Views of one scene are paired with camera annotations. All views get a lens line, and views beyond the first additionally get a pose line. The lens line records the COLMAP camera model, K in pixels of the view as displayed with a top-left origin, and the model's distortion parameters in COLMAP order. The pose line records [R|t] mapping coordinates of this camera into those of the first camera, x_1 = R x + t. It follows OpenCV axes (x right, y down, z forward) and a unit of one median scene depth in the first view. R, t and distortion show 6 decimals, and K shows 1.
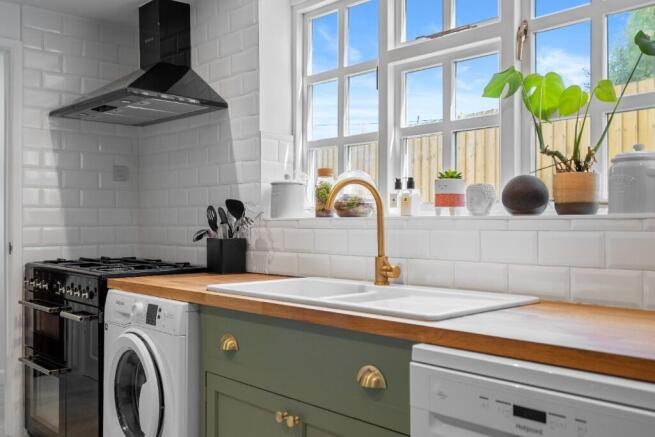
lens RADIAL K [[643.7, 0, 327.7], [0, 643.7, 218.8], [0, 0, 1]] dist [-0.016100, 0.000000]
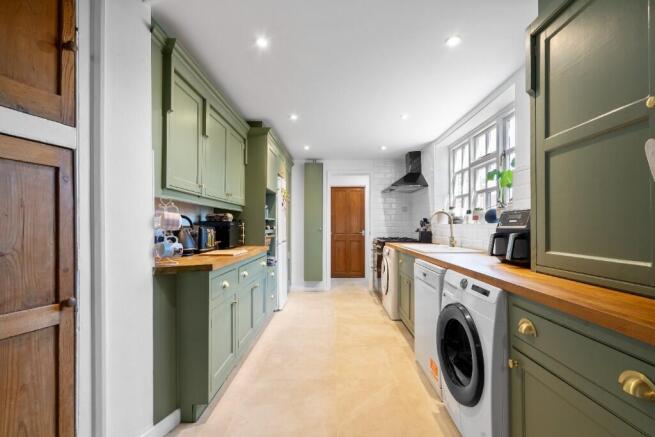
lens RADIAL K [[297.9, 0, 327.3], [0, 297.9, 222.6], [0, 0, 1]] dist [0.001971, 0.000097]
pose [[0.716380, -0.010032, -0.697638, 0.468294], [0.008386, 0.999948, -0.005768, -0.004572], [0.697660, -0.001718, 0.716427, -0.289638]]
